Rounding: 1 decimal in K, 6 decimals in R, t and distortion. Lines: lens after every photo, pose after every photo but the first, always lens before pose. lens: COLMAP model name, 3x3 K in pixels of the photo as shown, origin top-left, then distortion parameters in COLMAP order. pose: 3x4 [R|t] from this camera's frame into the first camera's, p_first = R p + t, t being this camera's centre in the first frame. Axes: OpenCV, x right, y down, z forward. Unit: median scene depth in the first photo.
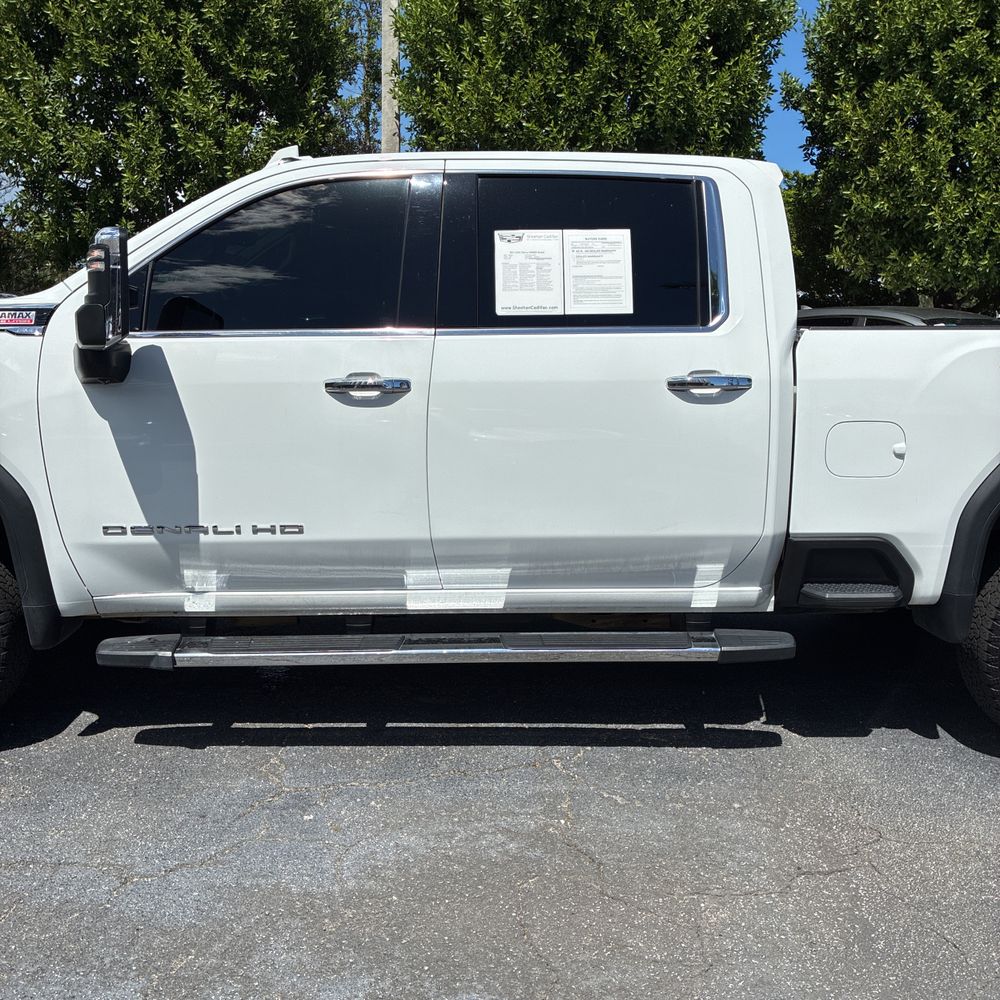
lens RADIAL K [[1019.2, 0, 500.0], [0, 1019.2, 500.0], [0, 0, 1]] dist [0.037478, -0.017553]
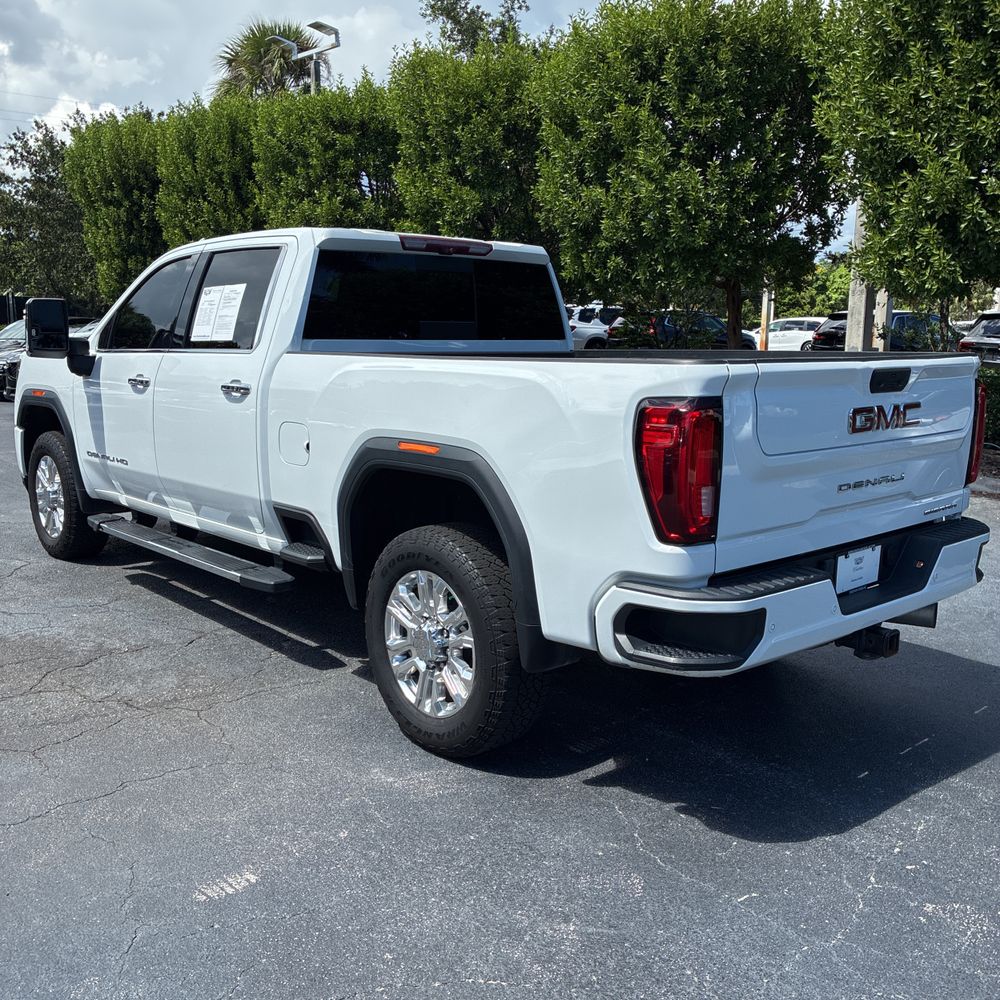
lens RADIAL K [[1019.2, 0, 500.0], [0, 1019.2, 500.0], [0, 0, 1]] dist [0.037478, -0.017553]
pose [[0.638003, 0.123894, -0.760002, 1.523568], [-0.132213, 0.989940, 0.050389, -0.078338], [0.758599, 0.068334, 0.647965, 0.342560]]
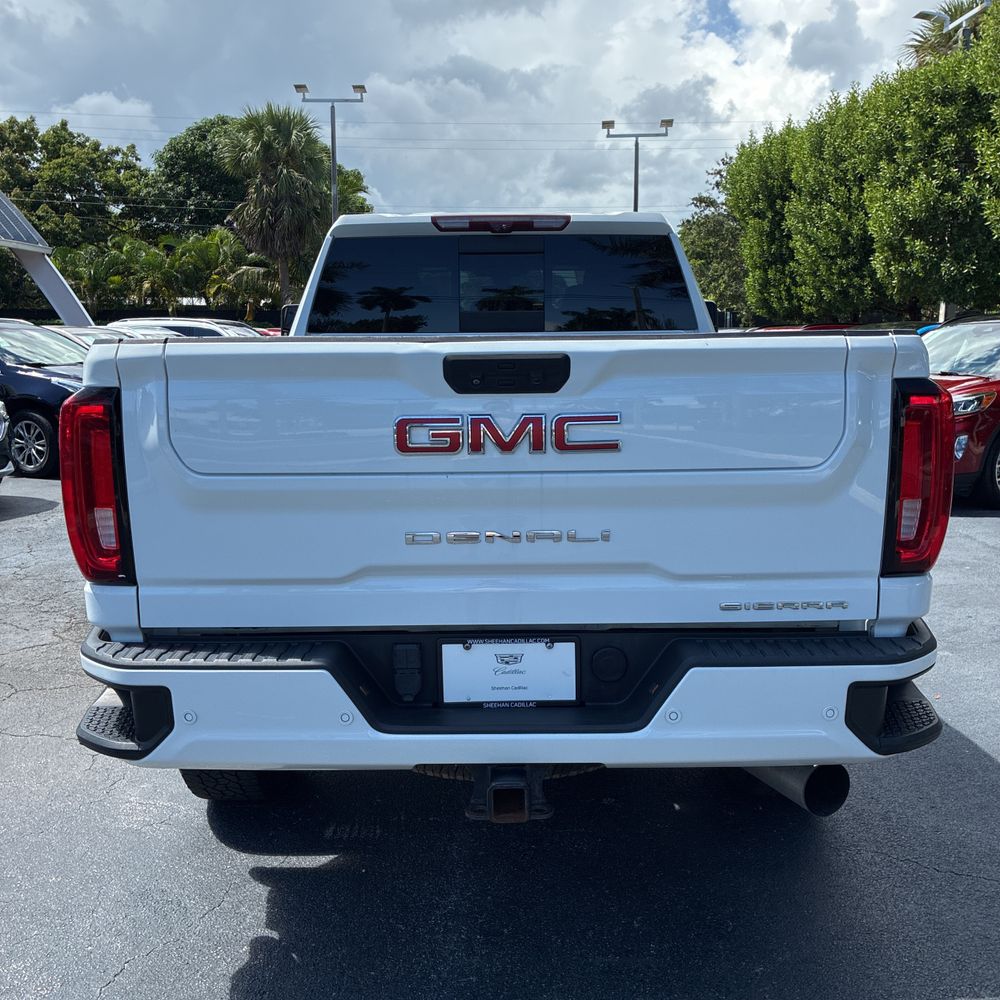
lens RADIAL K [[1019.2, 0, 500.0], [0, 1019.2, 500.0], [0, 0, 1]] dist [0.037478, -0.017553]
pose [[-0.028741, 0.145485, -0.988943, 1.610287], [-0.161140, 0.975737, 0.148225, -0.212732], [0.986513, 0.163618, -0.004601, 1.299039]]
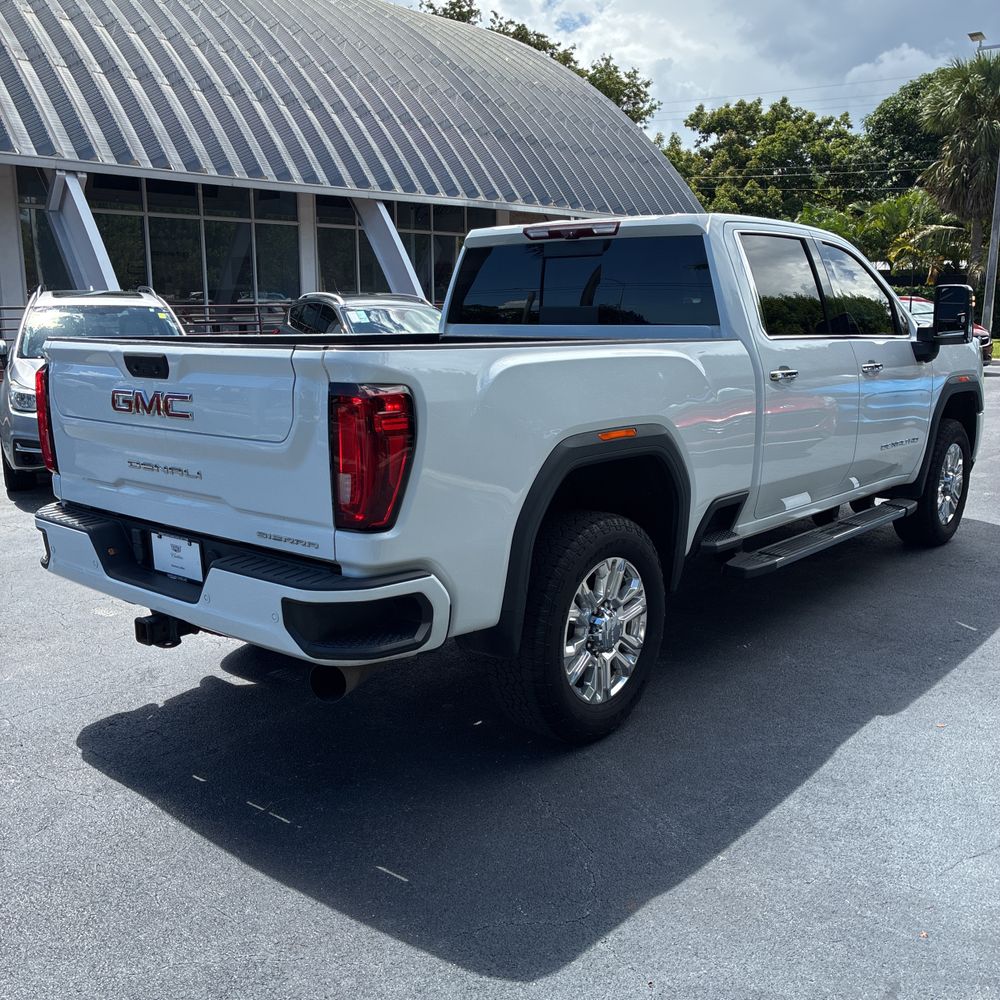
lens RADIAL K [[1012.4, 0, 500.0], [0, 1012.4, 500.0], [0, 0, 1]] dist [0.036912, -0.028002]
pose [[-0.661871, 0.132986, -0.737727, 1.506007], [-0.128808, 0.949324, 0.286692, -0.401680], [0.738468, 0.284778, -0.611201, 2.188766]]
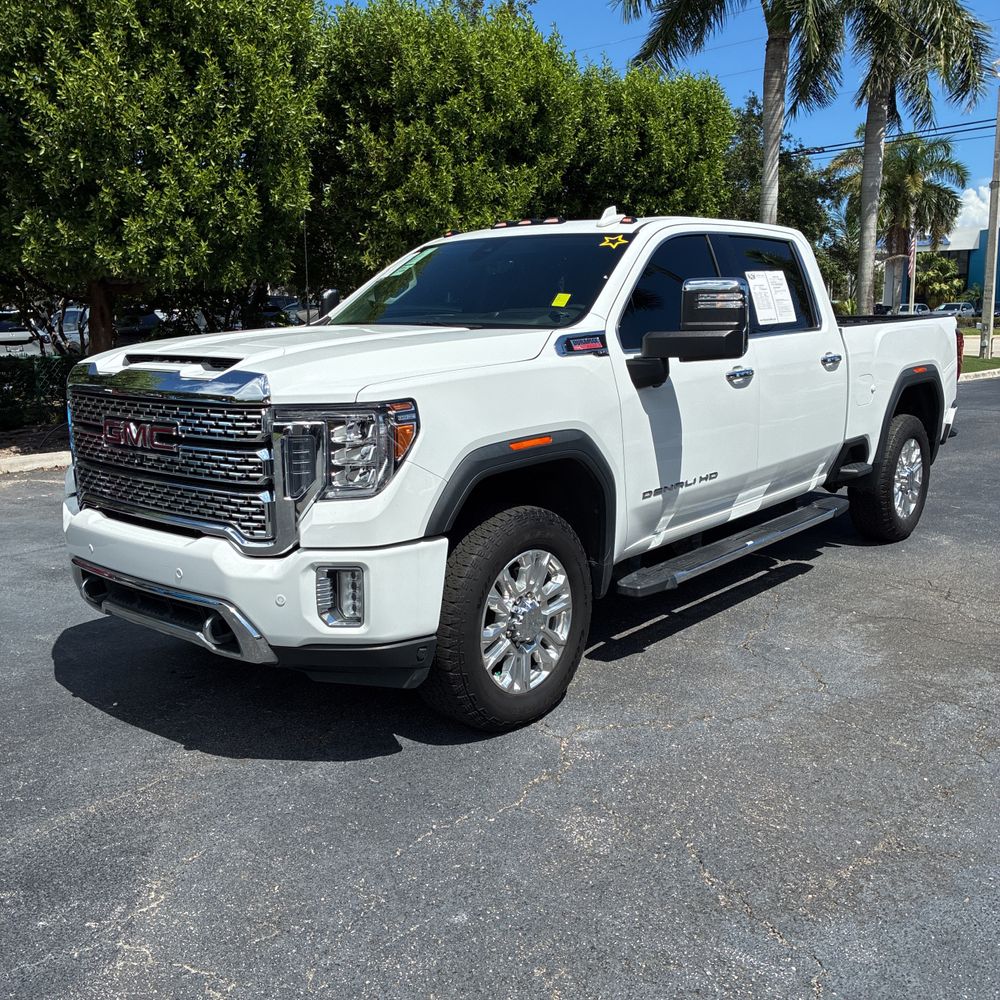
lens RADIAL K [[1012.4, 0, 500.0], [0, 1012.4, 500.0], [0, 0, 1]] dist [0.036912, -0.028002]
pose [[0.676283, -0.160258, 0.718999, -1.441612], [0.144413, 0.985952, 0.083926, -0.101994], [-0.722348, 0.047075, 0.689925, 0.205877]]
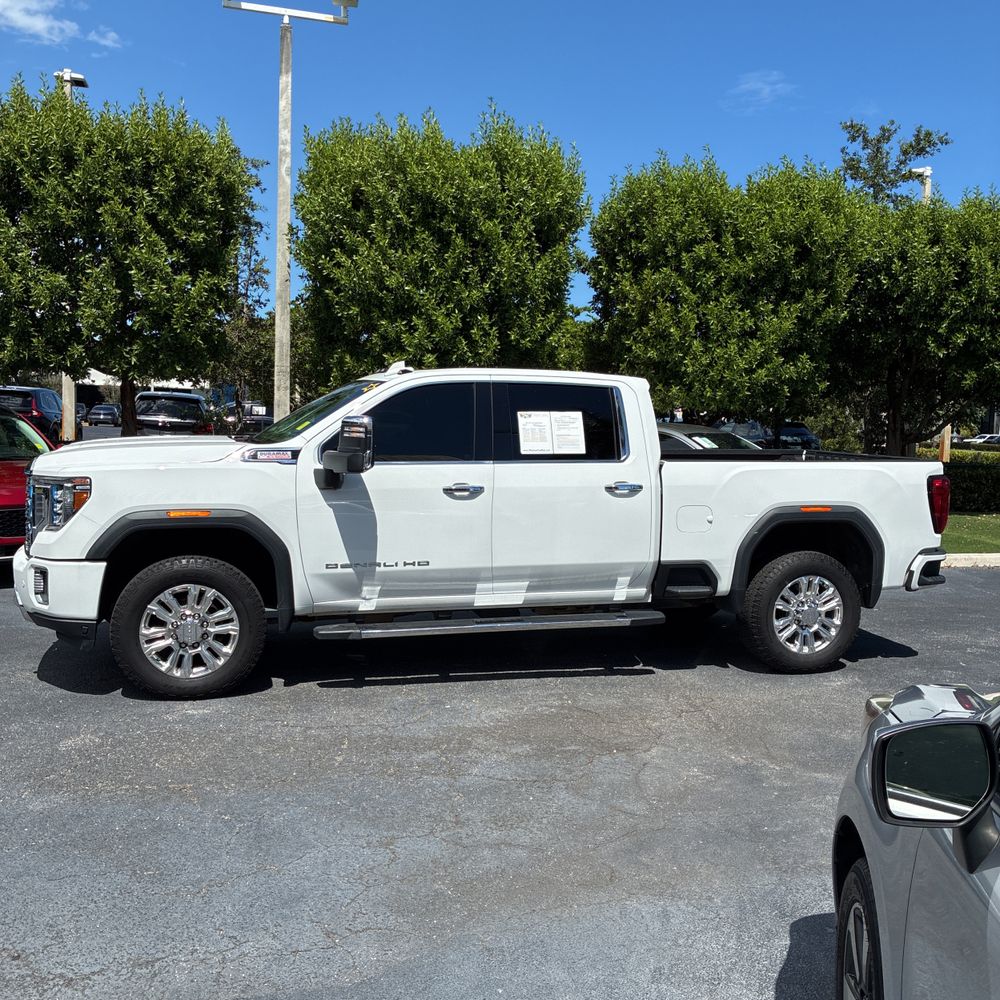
lens RADIAL K [[1040.9, 0, 513.4], [0, 1040.9, 484.3], [0, 0, 1]] dist [0.062425, -0.034580]
pose [[0.966651, -0.001574, 0.256093, -0.532610], [0.025631, 0.995555, -0.090630, 0.061634], [-0.254812, 0.094172, 0.962394, -0.939277]]
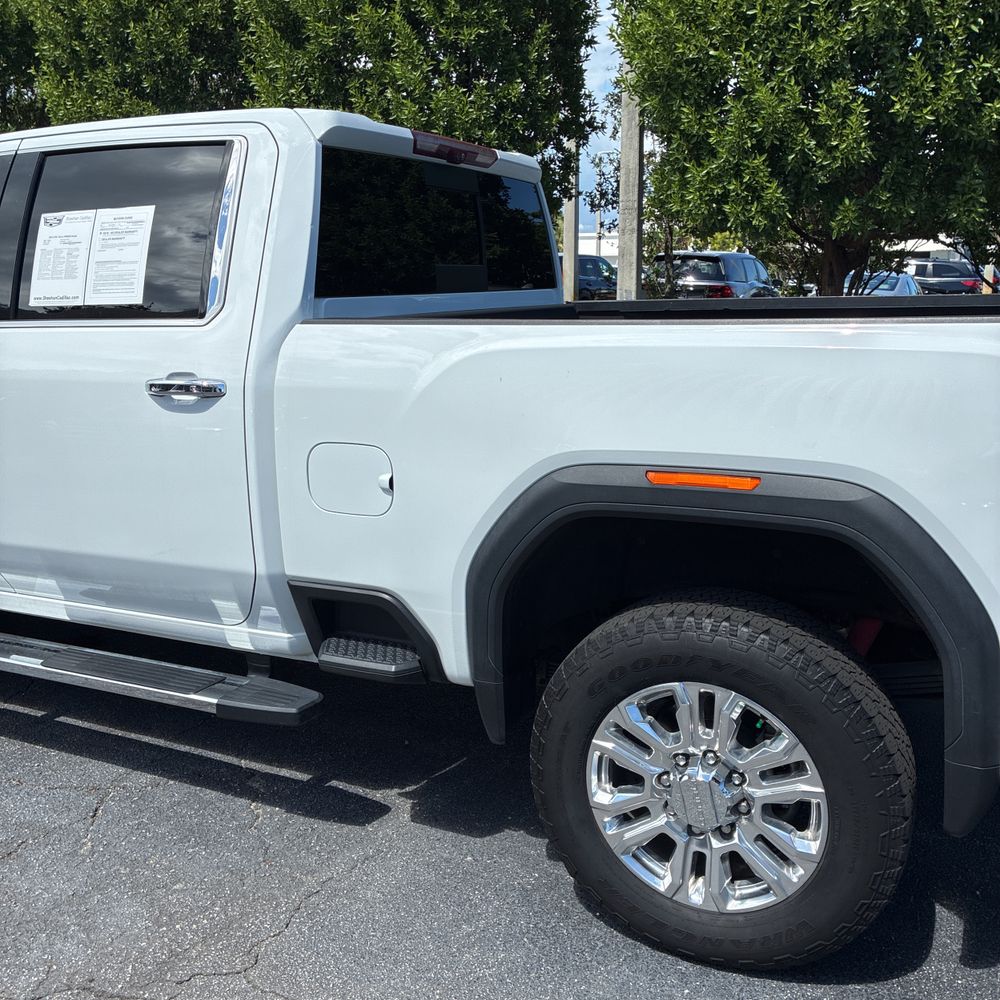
lens RADIAL K [[1019.2, 0, 500.0], [0, 1019.2, 500.0], [0, 0, 1]] dist [0.037478, -0.017553]
pose [[0.884604, 0.080048, -0.459421, 0.804343], [-0.057759, 0.996379, 0.062391, -0.087569], [0.462752, -0.028655, 0.886024, 0.359699]]
